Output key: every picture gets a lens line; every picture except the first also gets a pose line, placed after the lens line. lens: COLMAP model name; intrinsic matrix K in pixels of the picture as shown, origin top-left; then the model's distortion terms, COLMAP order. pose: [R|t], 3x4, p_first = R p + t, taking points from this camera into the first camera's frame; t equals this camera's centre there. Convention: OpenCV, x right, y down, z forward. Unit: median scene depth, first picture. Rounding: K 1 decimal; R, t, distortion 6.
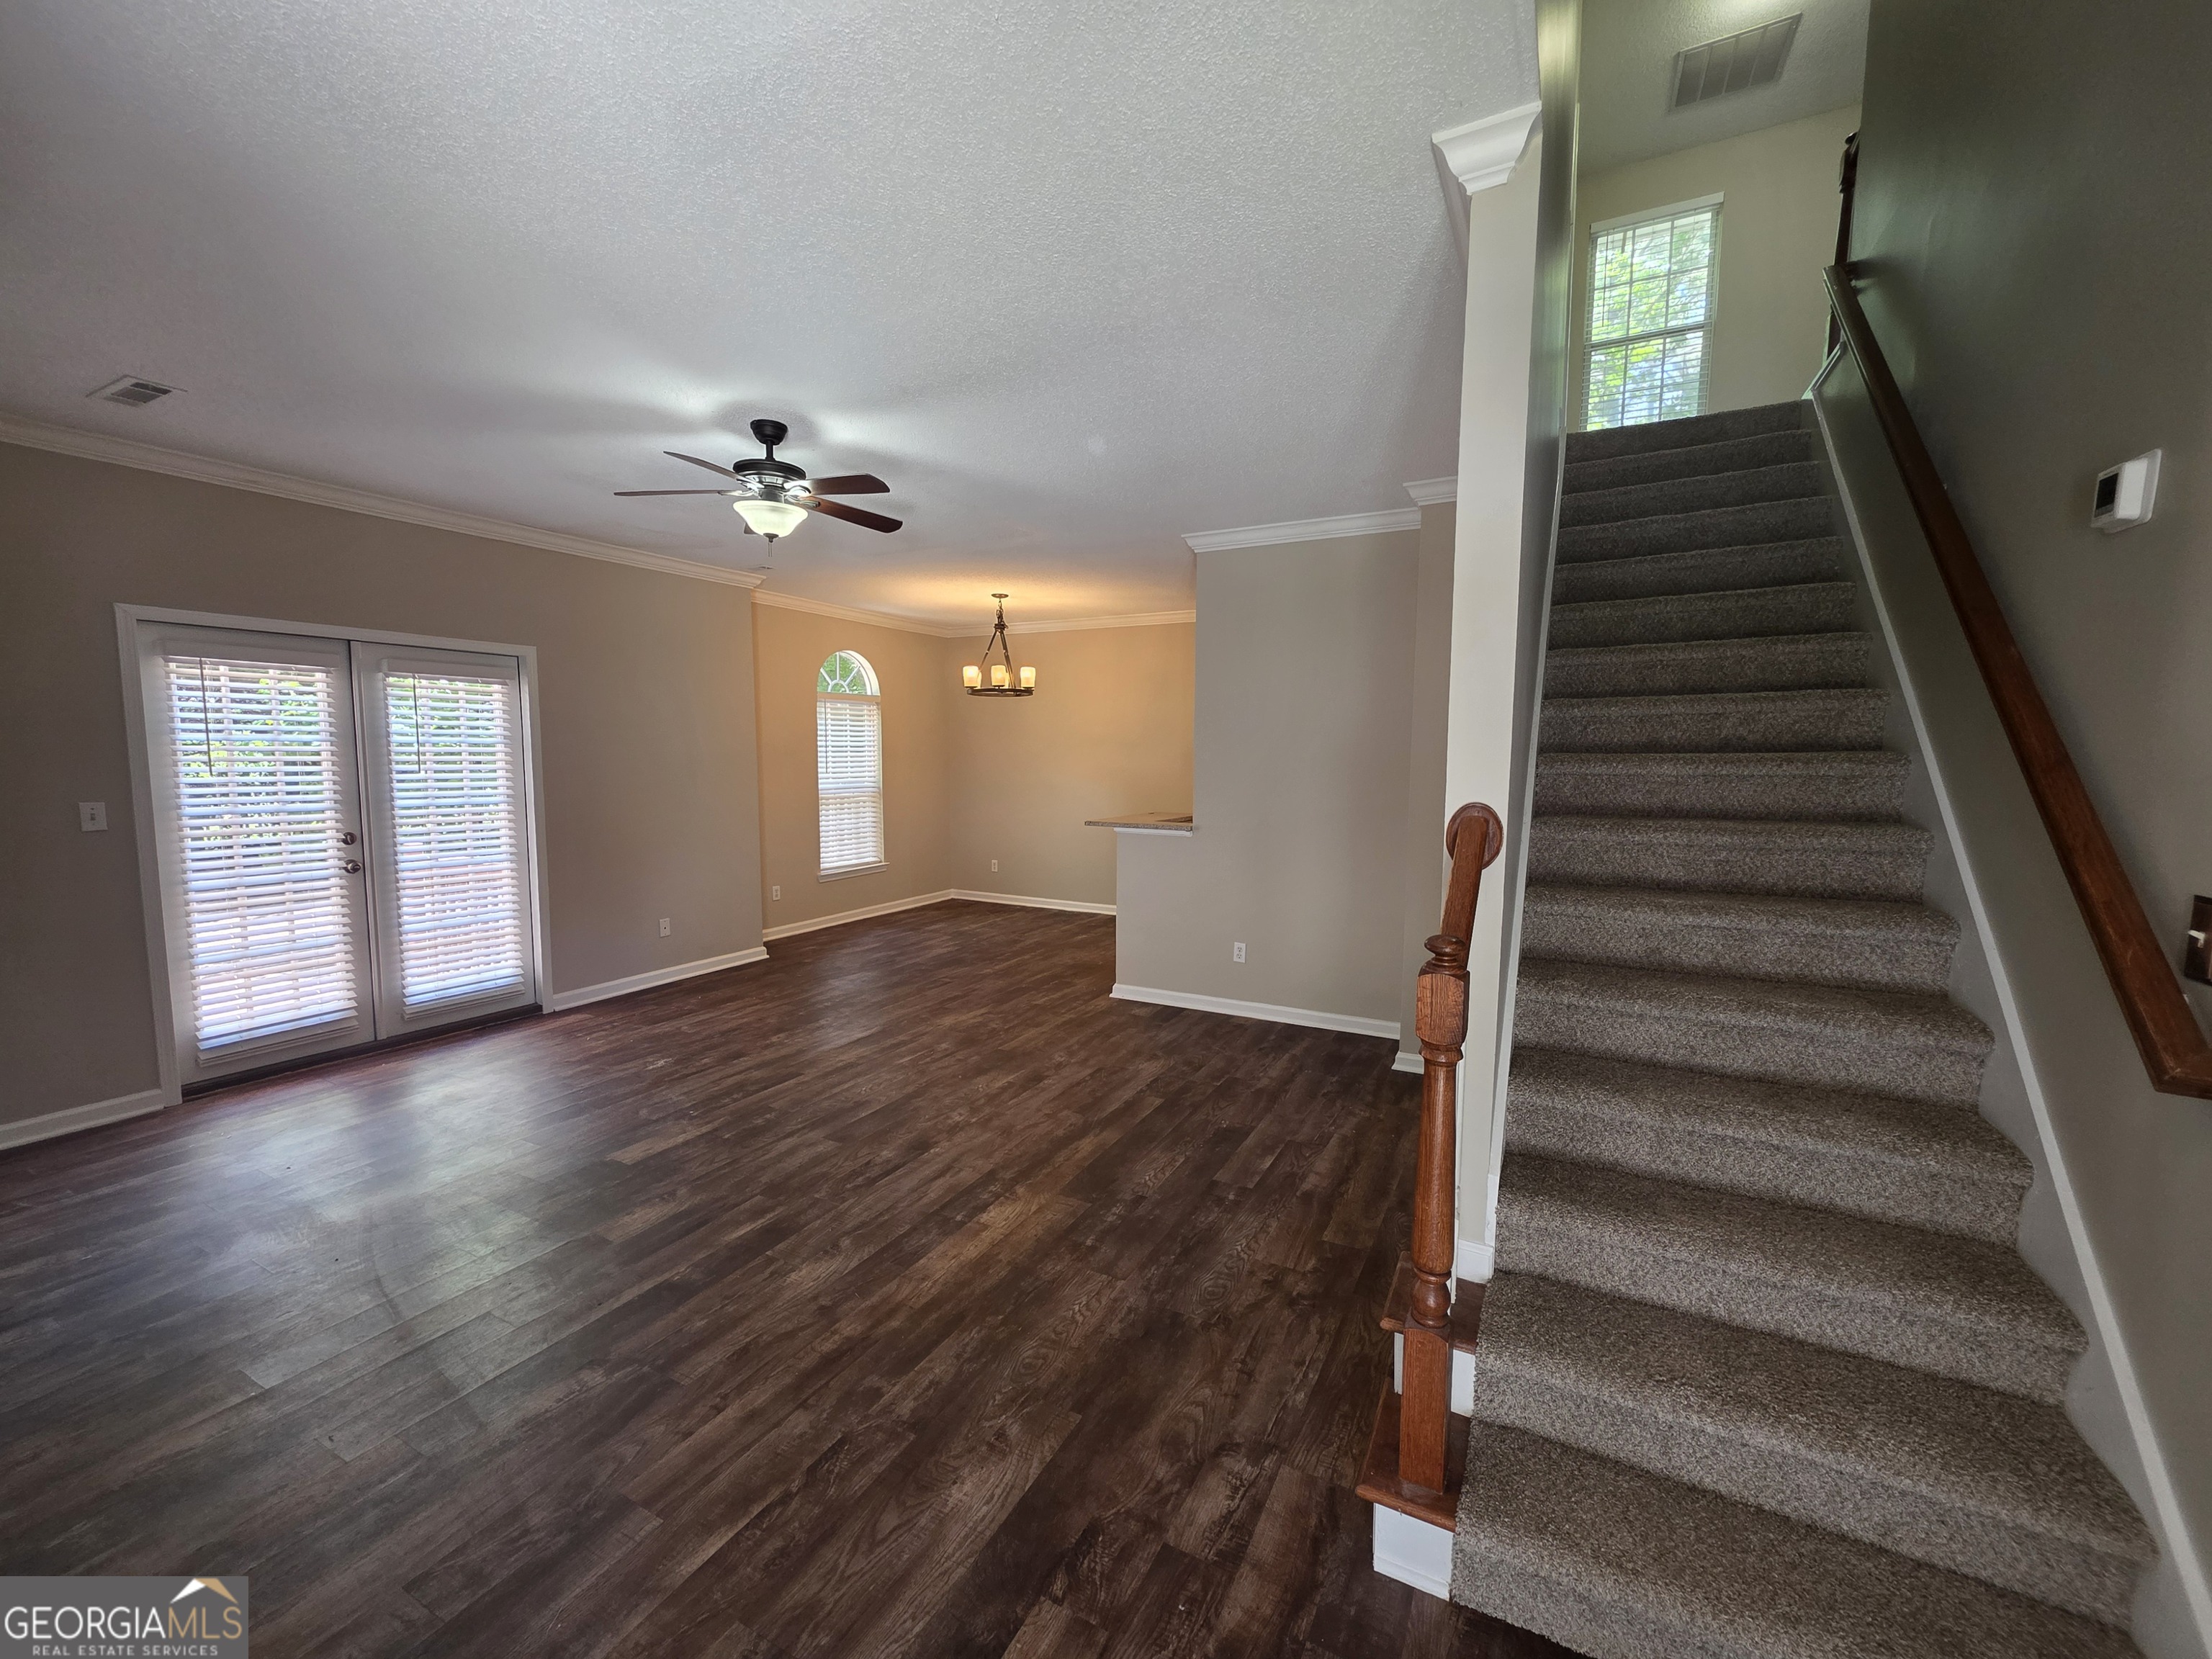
lens RADIAL K [[879.5, 0, 1108.2], [0, 879.5, 833.2], [0, 0, 1]] dist [0.000177, 0.000132]
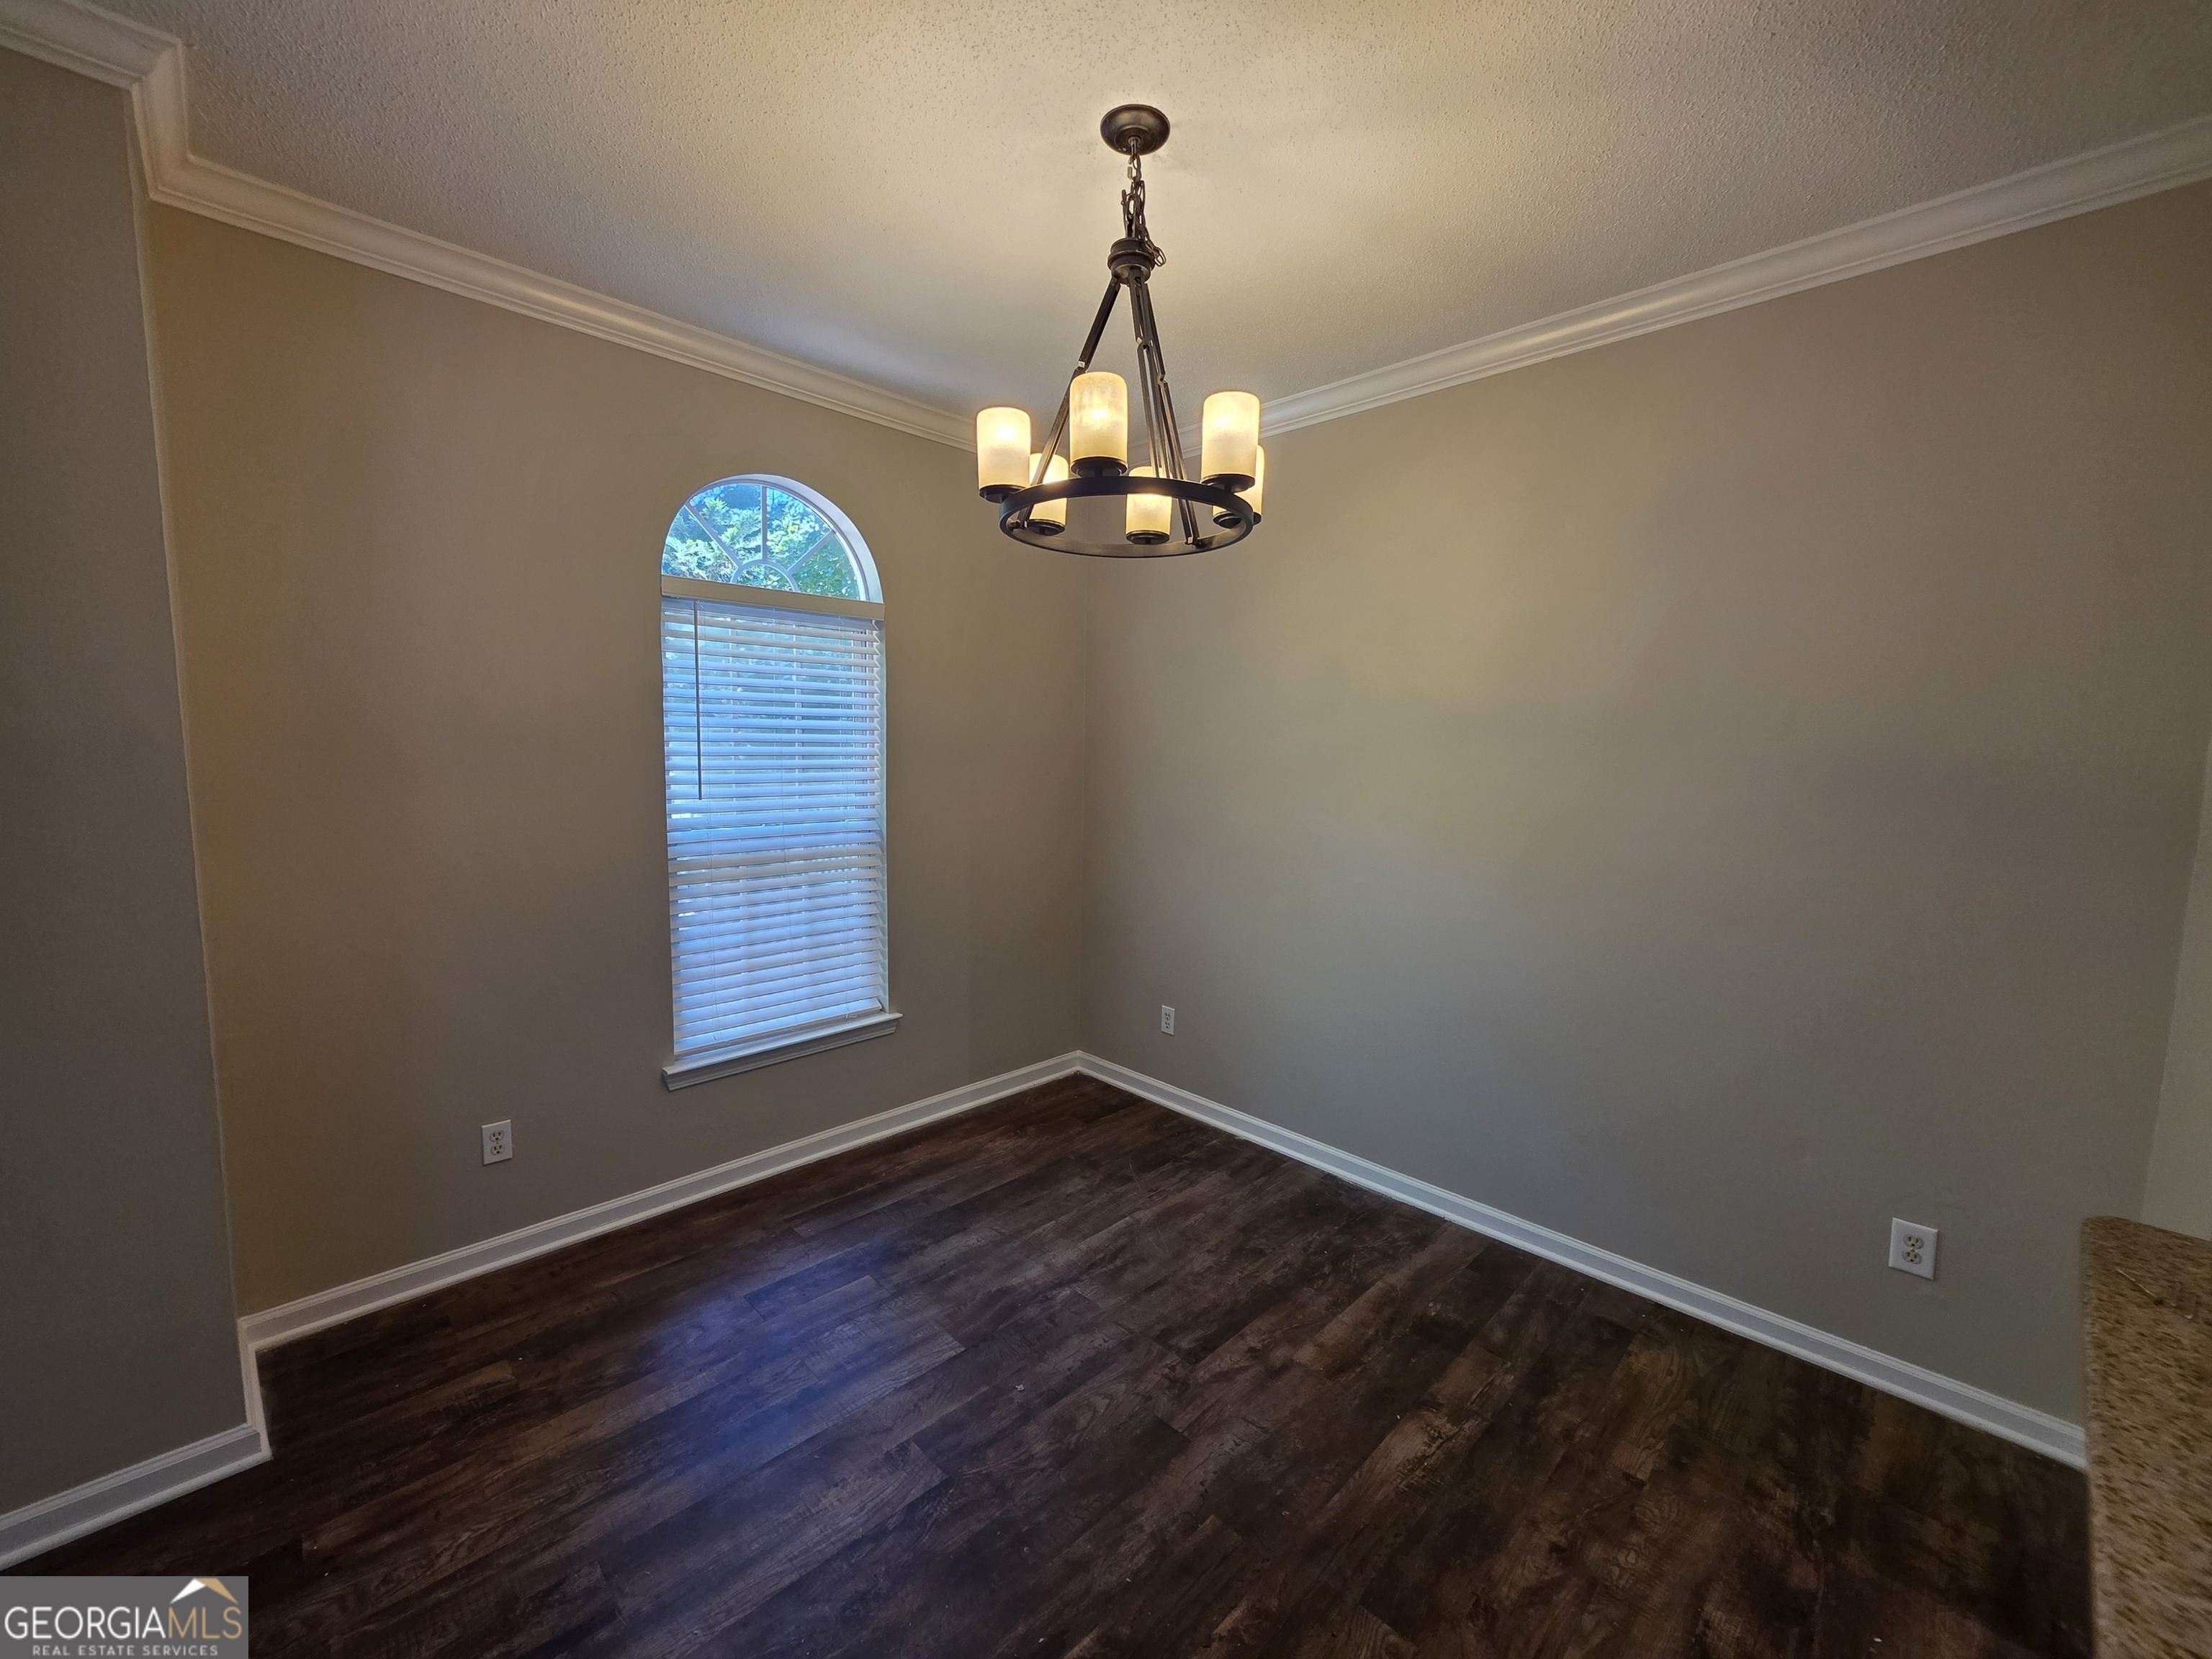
lens RADIAL K [[879.5, 0, 1090.0], [0, 879.5, 810.4], [0, 0, 1]] dist [0.000177, 0.000132]
pose [[0.950698, 0.033163, -0.308340, -0.088795], [-0.040606, 0.999018, -0.017749, -0.122946], [0.307448, 0.029395, 0.951111, 1.348510]]
